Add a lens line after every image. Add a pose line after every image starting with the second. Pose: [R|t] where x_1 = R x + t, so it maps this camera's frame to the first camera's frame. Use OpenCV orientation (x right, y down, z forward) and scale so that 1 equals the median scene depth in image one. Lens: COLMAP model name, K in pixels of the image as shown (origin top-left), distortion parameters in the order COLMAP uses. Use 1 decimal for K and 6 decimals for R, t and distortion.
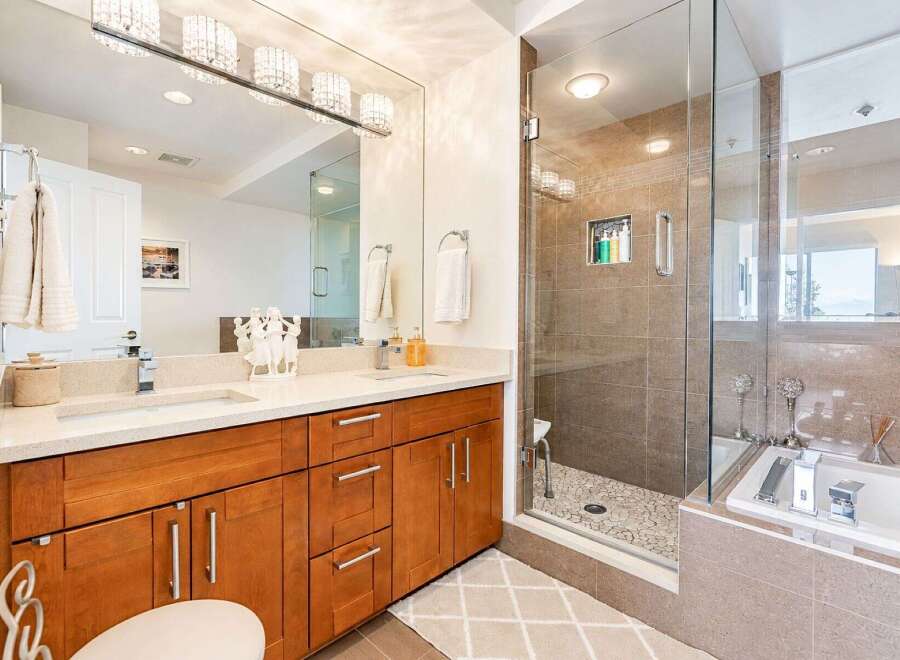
lens RADIAL K [[432.3, 0, 437.0], [0, 432.3, 322.1], [0, 0, 1]] dist [-0.001683, -0.001070]
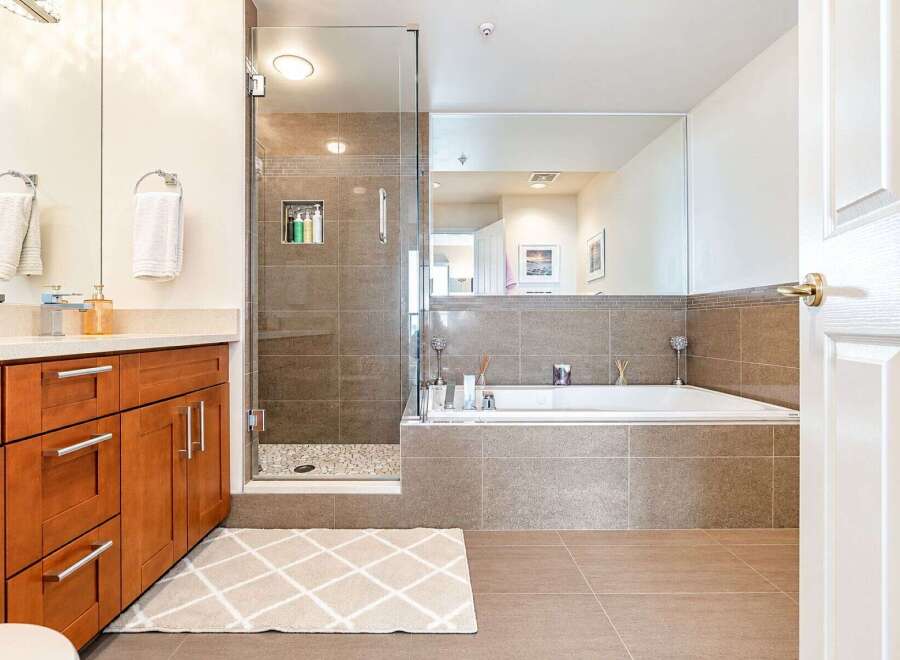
lens RADIAL K [[432.3, 0, 437.0], [0, 432.3, 322.1], [0, 0, 1]] dist [-0.001683, -0.001070]
pose [[0.698076, -0.006703, 0.715992, -0.198942], [0.018509, 0.999791, -0.008686, 0.107886], [-0.715784, 0.019316, 0.698054, 0.027086]]
